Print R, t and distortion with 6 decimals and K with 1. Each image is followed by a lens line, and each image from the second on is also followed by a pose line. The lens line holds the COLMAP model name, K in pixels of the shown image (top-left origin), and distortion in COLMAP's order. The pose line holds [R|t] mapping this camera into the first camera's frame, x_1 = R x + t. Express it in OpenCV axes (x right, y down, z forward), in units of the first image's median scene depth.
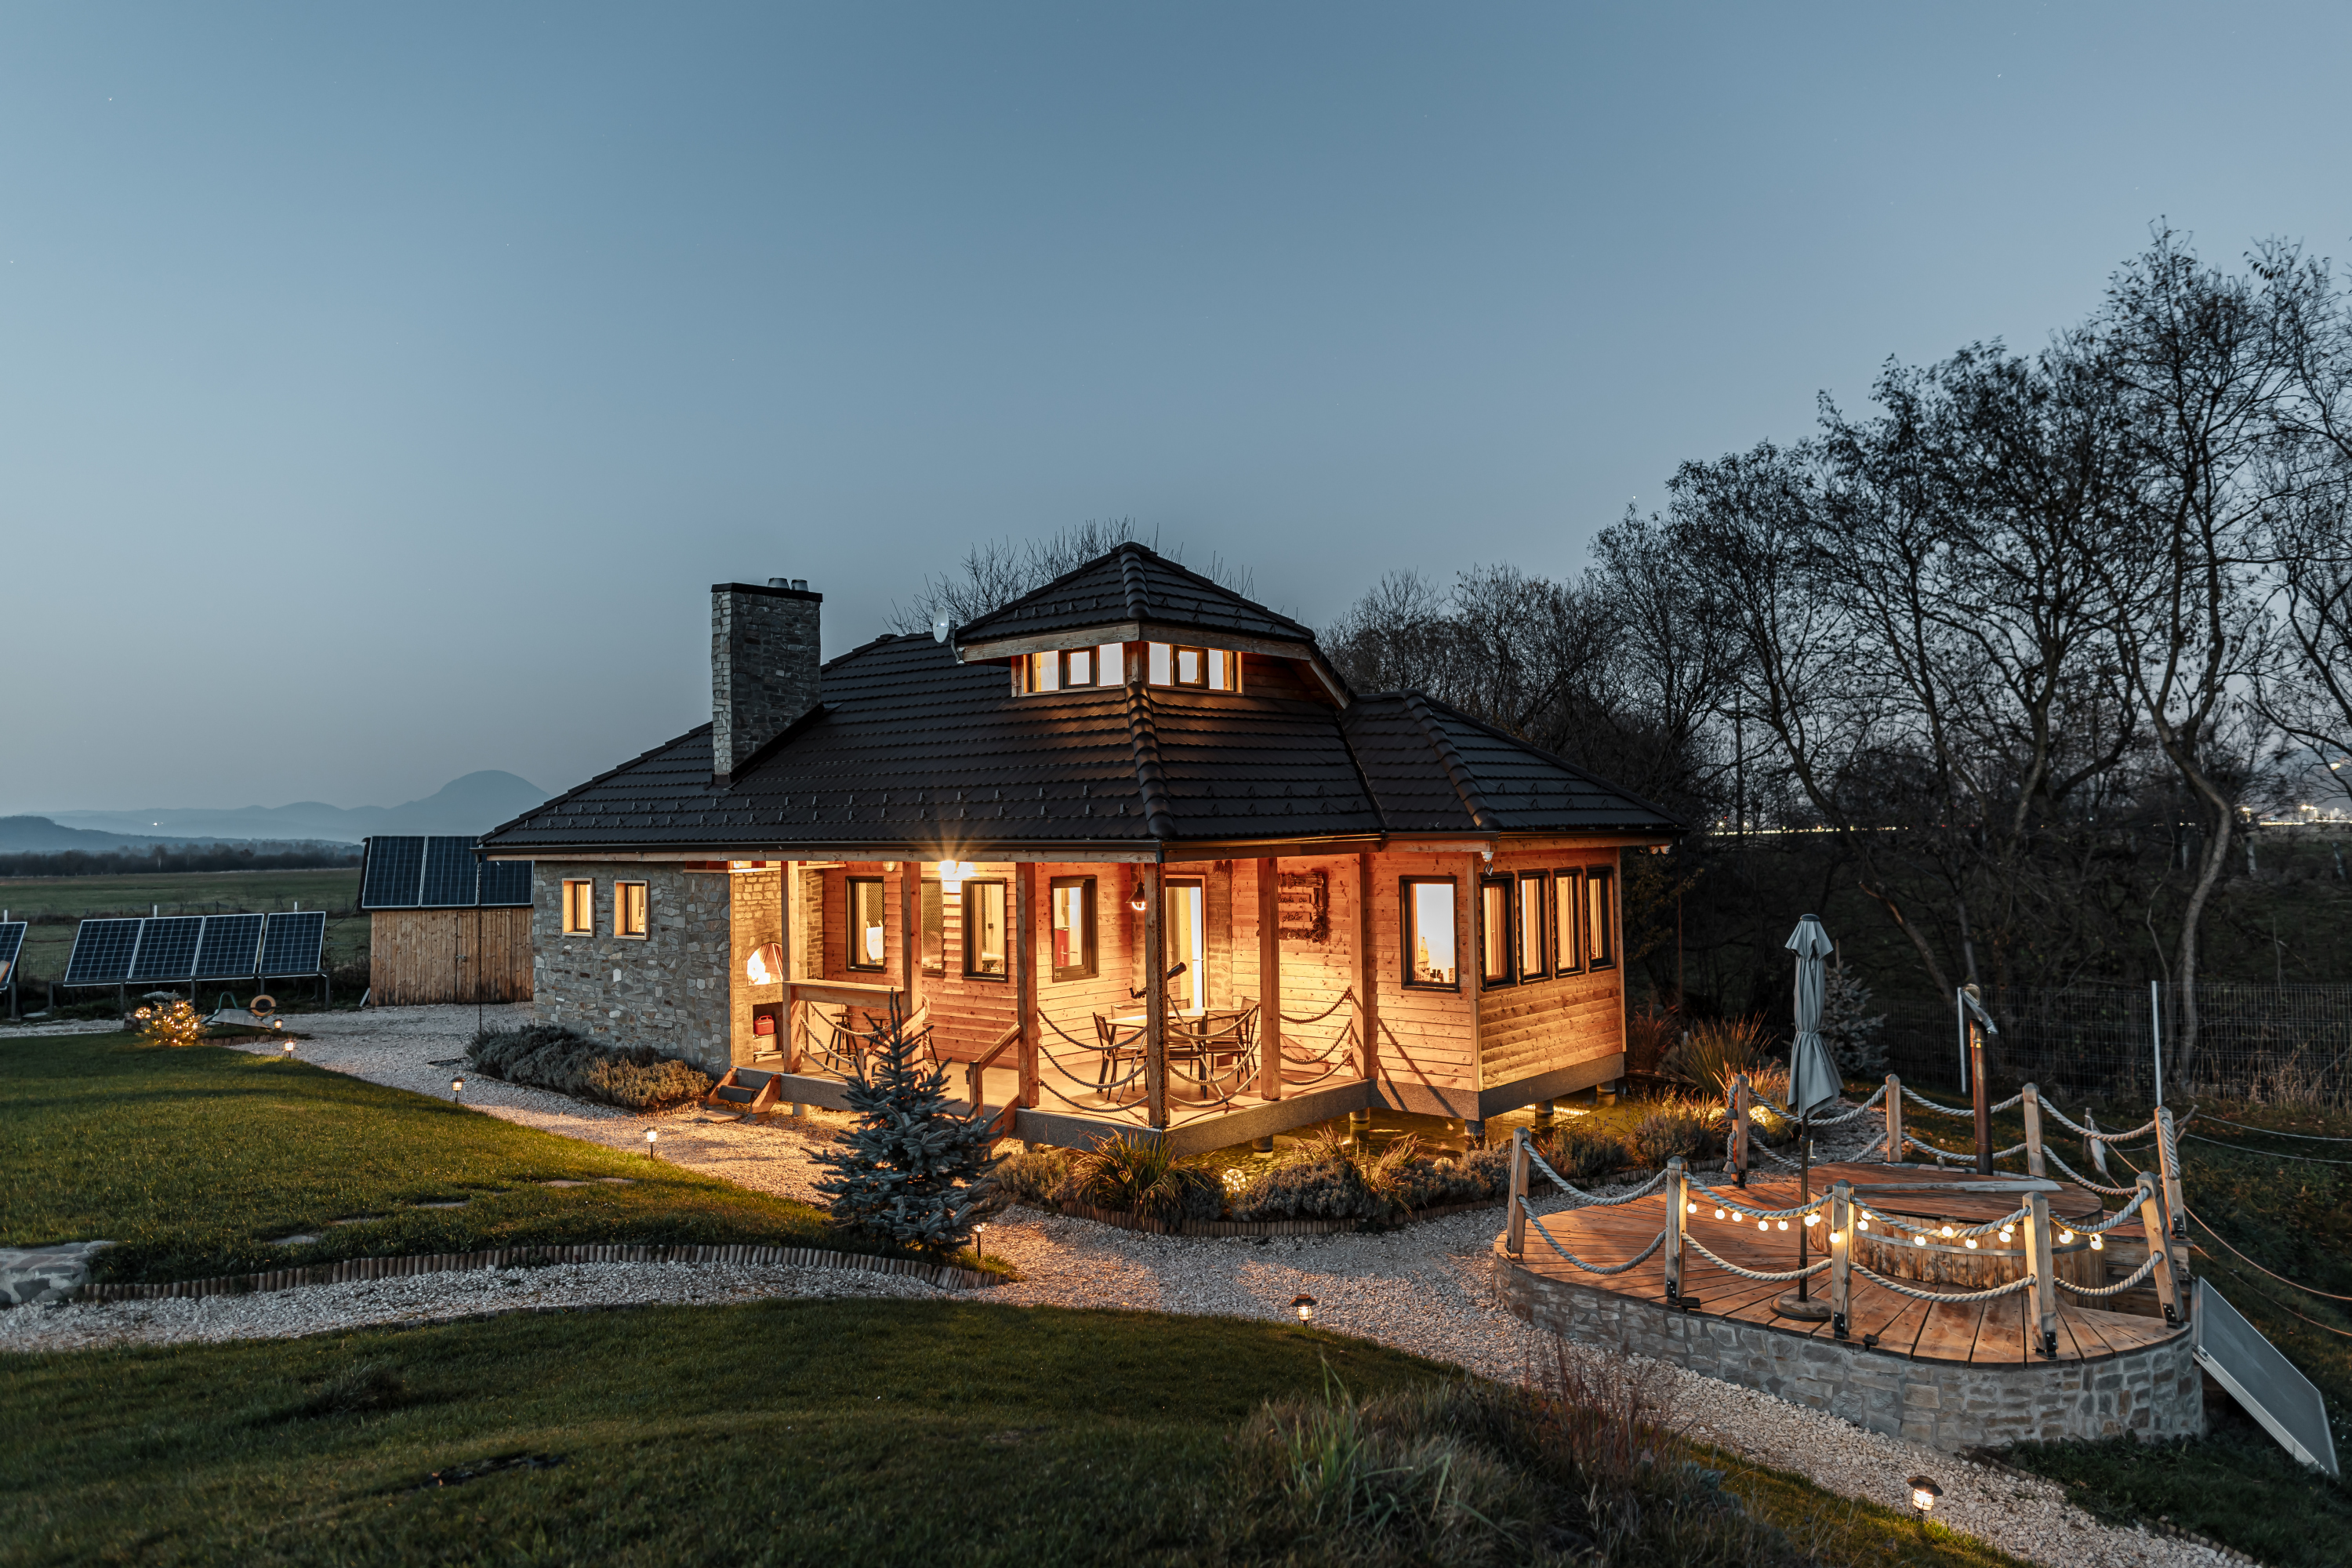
lens RADIAL K [[1606.7, 0, 1182.0], [0, 1606.7, 776.4], [0, 0, 1]] dist [0.012262, -0.000982]
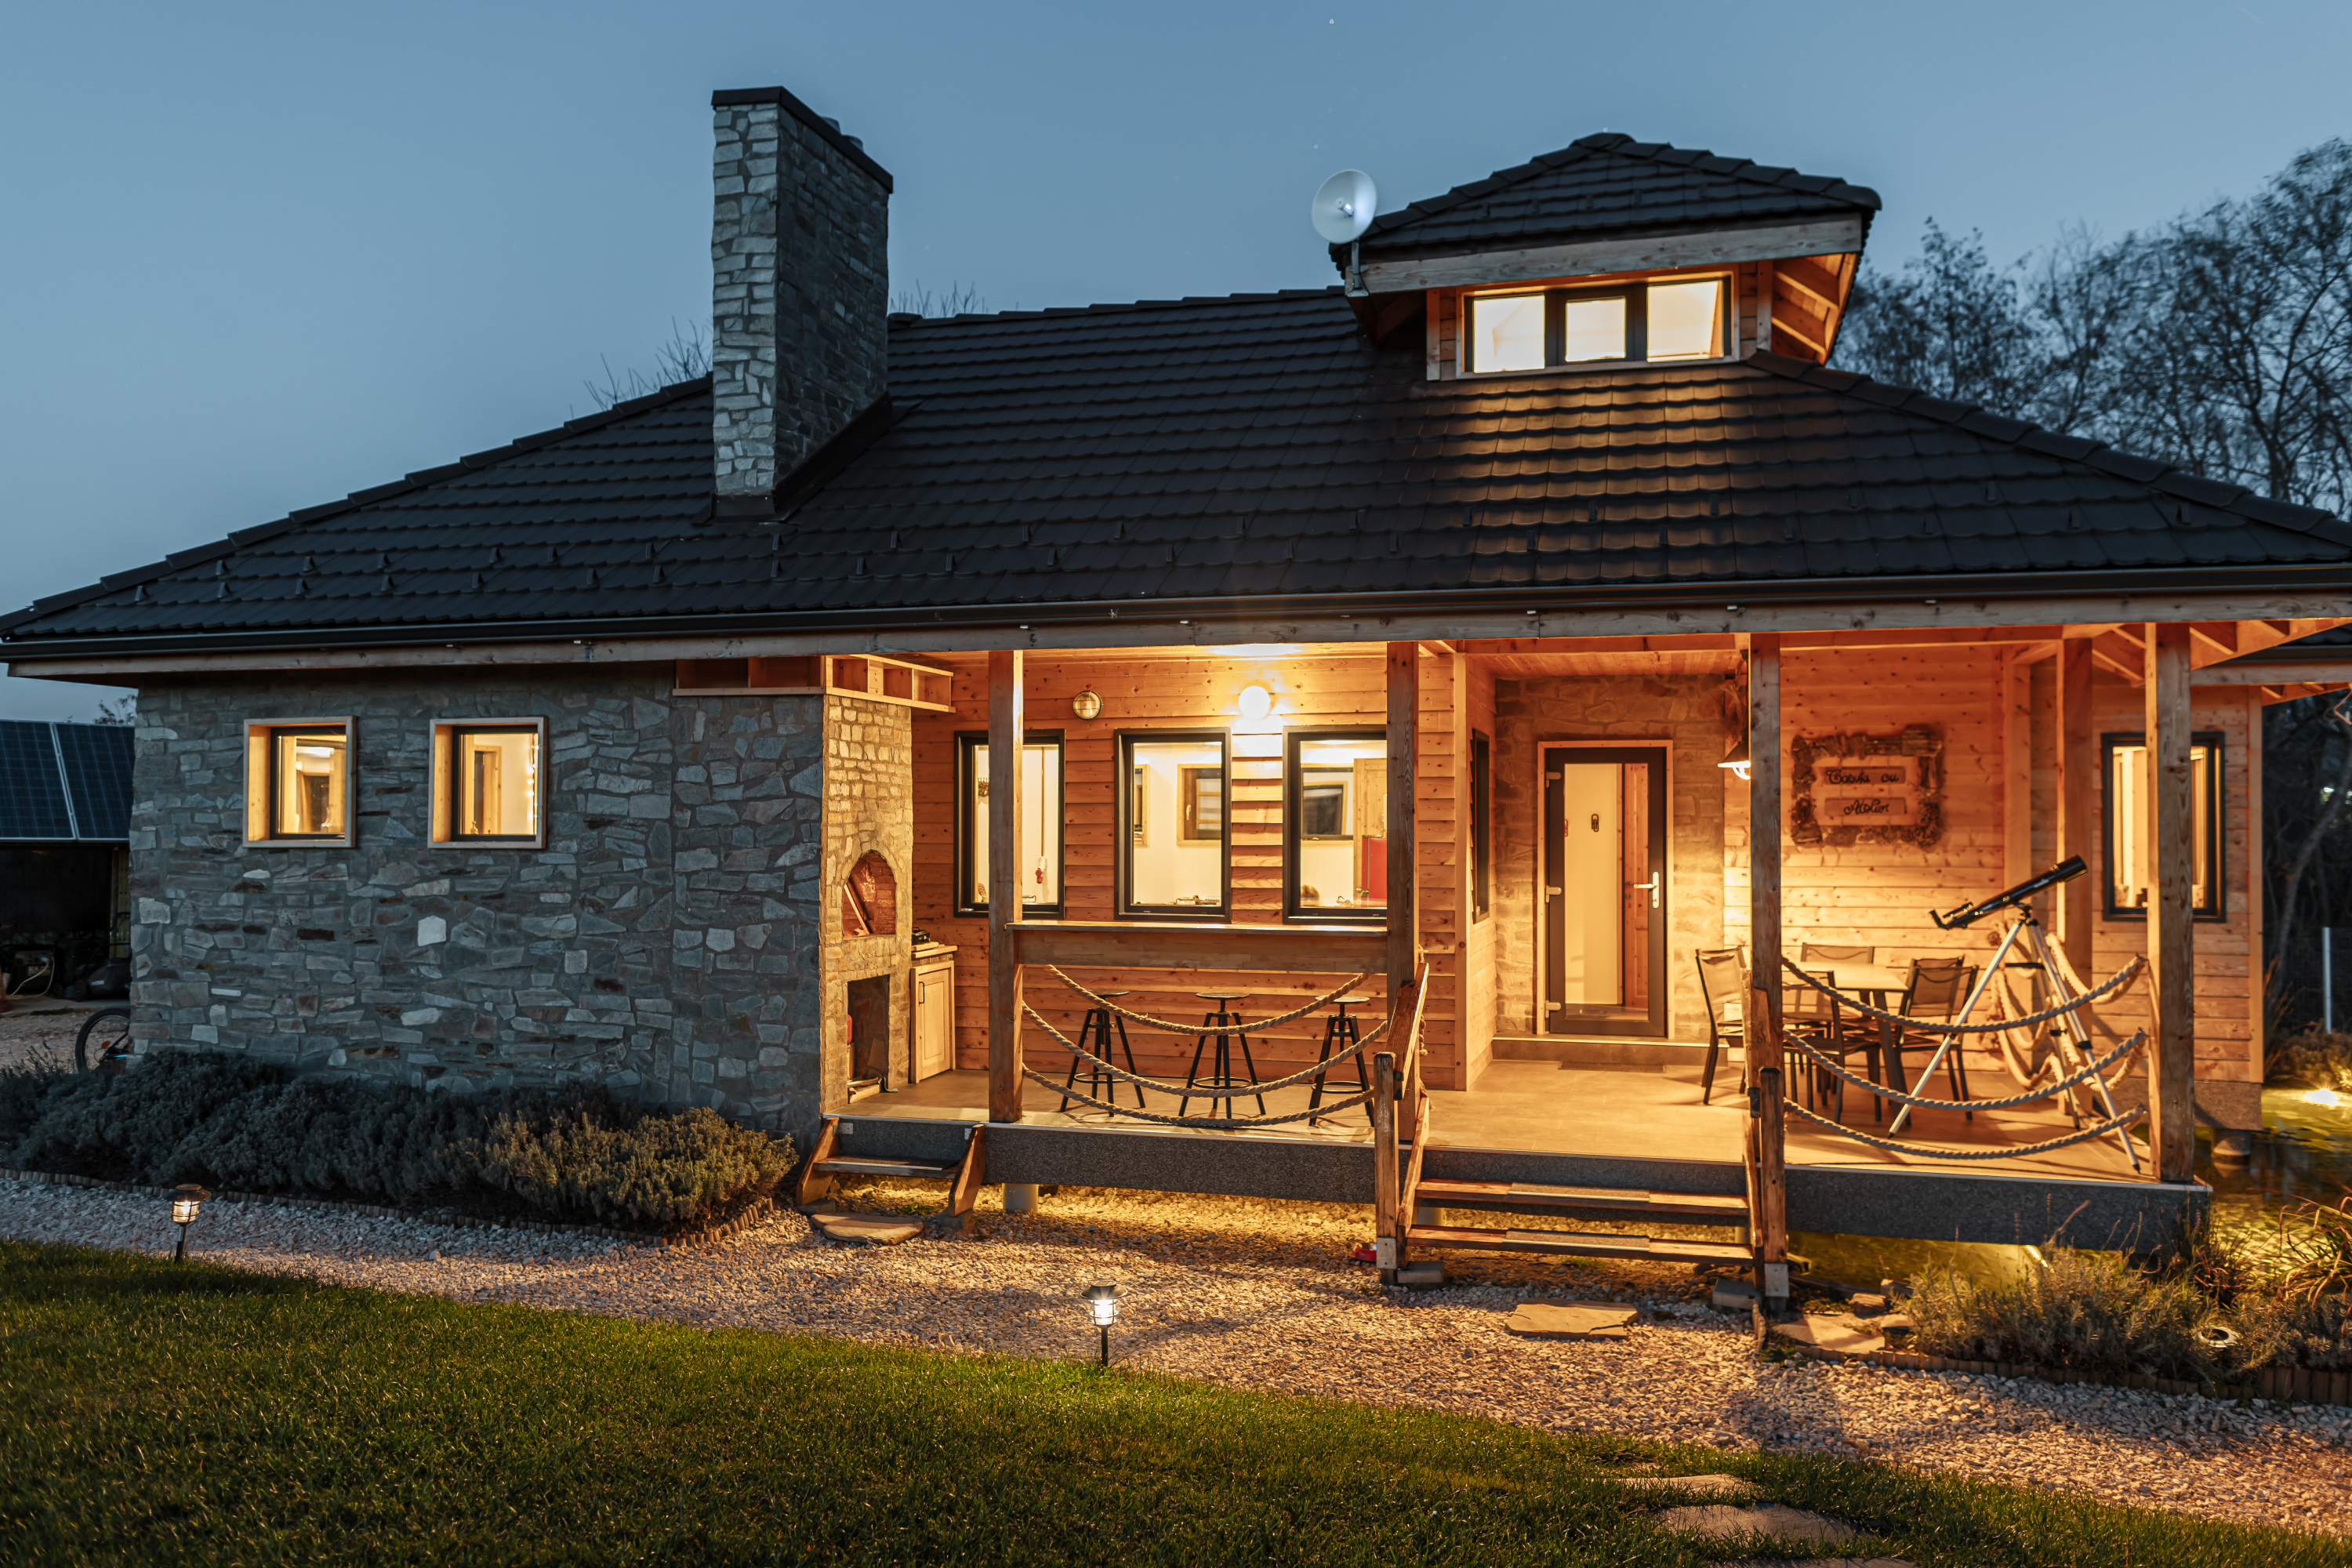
lens RADIAL K [[1606.7, 0, 1246.6], [0, 1606.7, 808.5], [0, 0, 1]] dist [0.012262, -0.000982]
pose [[0.895342, 0.026346, 0.444600, -0.361339], [-0.030924, 0.999517, 0.003046, 0.084120], [-0.444305, -0.016476, 0.895724, 0.514648]]
